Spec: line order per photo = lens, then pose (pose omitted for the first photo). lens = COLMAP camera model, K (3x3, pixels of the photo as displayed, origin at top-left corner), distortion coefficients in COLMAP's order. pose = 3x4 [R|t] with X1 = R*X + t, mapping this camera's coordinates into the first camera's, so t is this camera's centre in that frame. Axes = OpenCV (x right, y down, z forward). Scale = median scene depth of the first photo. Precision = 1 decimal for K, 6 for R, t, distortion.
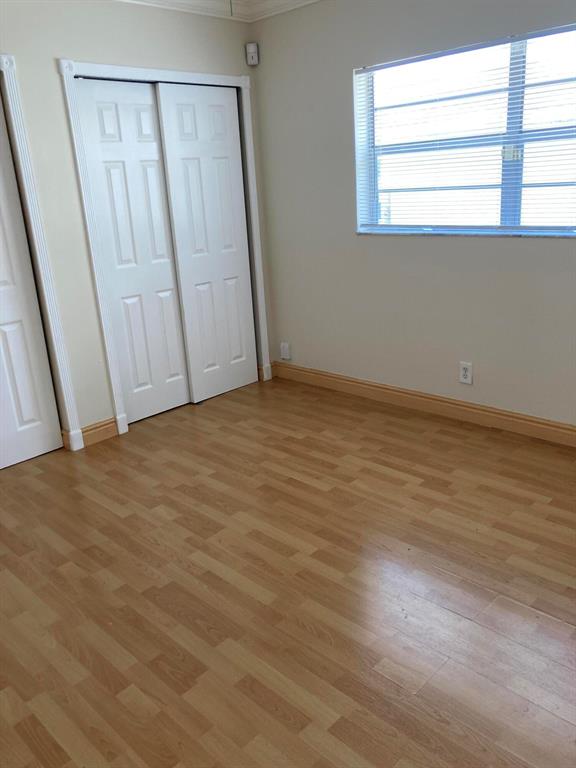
lens RADIAL K [[629.7, 0, 288.0], [0, 629.7, 384.0], [0, 0, 1]] dist [0.004371, -0.002387]
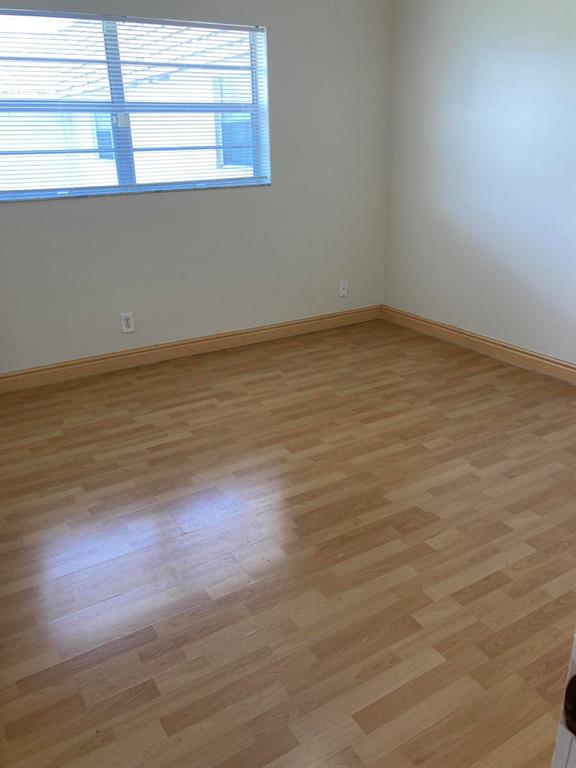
lens RADIAL K [[649.3, 0, 288.0], [0, 649.3, 384.0], [0, 0, 1]] dist [0.007717, -0.004628]
pose [[0.228134, -0.290994, 0.929127, -0.804626], [0.310048, 0.926326, 0.213989, -0.081252], [-0.922944, 0.239256, 0.301548, 0.476286]]
